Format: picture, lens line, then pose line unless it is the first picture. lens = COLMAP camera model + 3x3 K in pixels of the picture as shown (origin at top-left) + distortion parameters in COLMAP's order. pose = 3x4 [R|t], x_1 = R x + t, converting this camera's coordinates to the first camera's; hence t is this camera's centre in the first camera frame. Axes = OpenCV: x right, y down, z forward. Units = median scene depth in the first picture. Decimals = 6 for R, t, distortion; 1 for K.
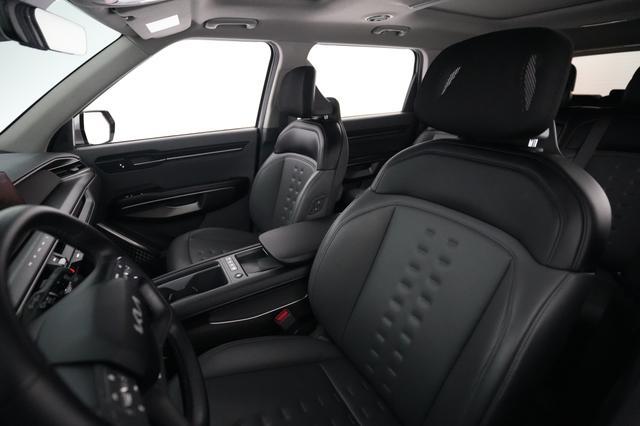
lens RADIAL K [[306.1, 0, 320.0], [0, 306.1, 213.0], [0, 0, 1]] dist [0.000659, 0.000081]
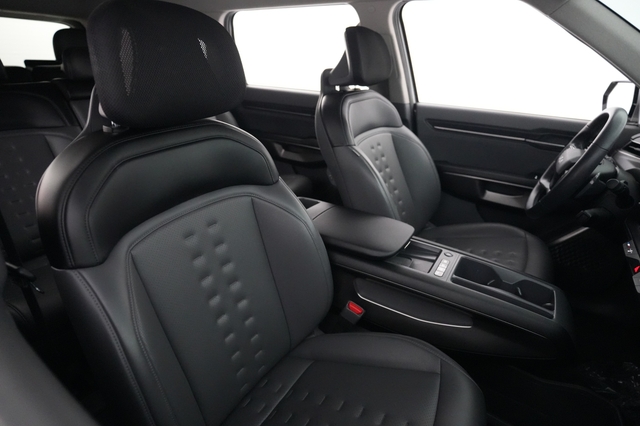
lens RADIAL K [[362.8, 0, 320.0], [0, 362.8, 213.0], [0, 0, 1]] dist [-0.002088, -0.000306]
pose [[-0.494606, -0.329034, 0.804426, -0.849003], [0.347832, 0.773270, 0.530157, -0.571158], [-0.796479, 0.542023, -0.268015, 1.415521]]
